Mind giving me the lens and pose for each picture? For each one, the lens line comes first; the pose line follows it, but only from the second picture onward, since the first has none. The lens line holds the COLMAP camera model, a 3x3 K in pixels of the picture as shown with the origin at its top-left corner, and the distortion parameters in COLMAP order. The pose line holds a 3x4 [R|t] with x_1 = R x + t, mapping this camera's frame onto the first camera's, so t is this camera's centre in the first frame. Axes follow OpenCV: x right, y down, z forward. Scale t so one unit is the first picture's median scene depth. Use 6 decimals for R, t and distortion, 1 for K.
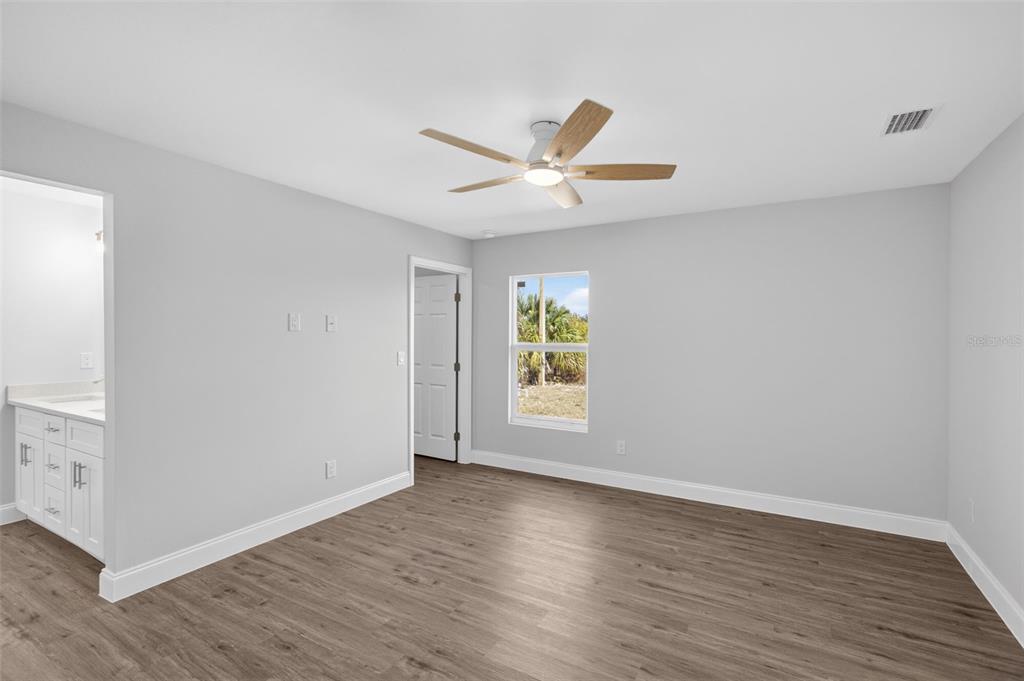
lens RADIAL K [[468.8, 0, 516.7], [0, 468.8, 340.8], [0, 0, 1]] dist [-0.003548, 0.000268]
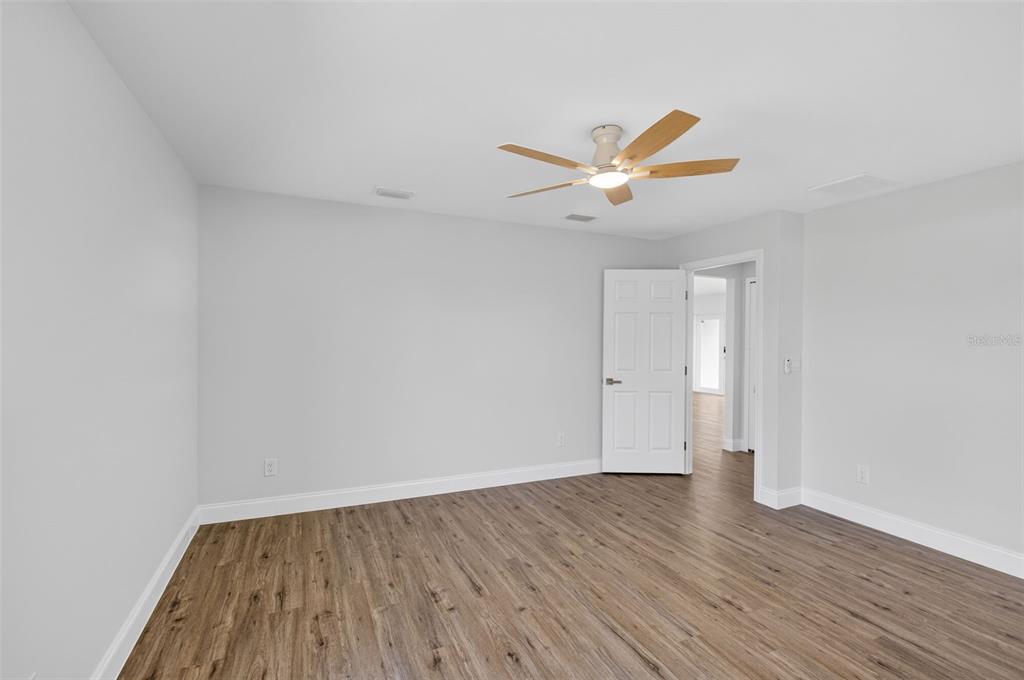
lens RADIAL K [[468.8, 0, 516.7], [0, 468.8, 340.3], [0, 0, 1]] dist [-0.003548, 0.000268]
pose [[-0.819853, -0.015928, 0.572352, -0.307953], [-0.005800, 0.999793, 0.019515, -0.015759], [-0.572545, 0.012679, -0.819776, 1.638910]]
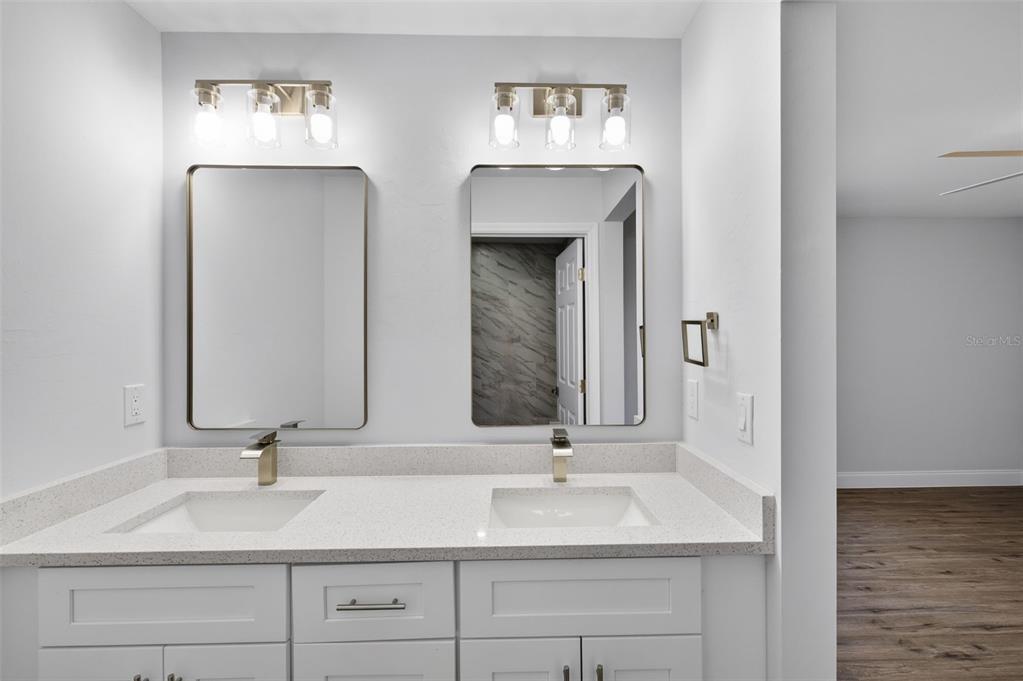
lens RADIAL K [[468.3, 0, 516.2], [0, 468.3, 340.8], [0, 0, 1]] dist [-0.003548, 0.000268]
pose [[0.852643, -0.011453, 0.522368, -1.169078], [0.012572, 0.999920, 0.001404, -0.009794], [-0.522343, 0.005370, 0.852719, 0.692279]]
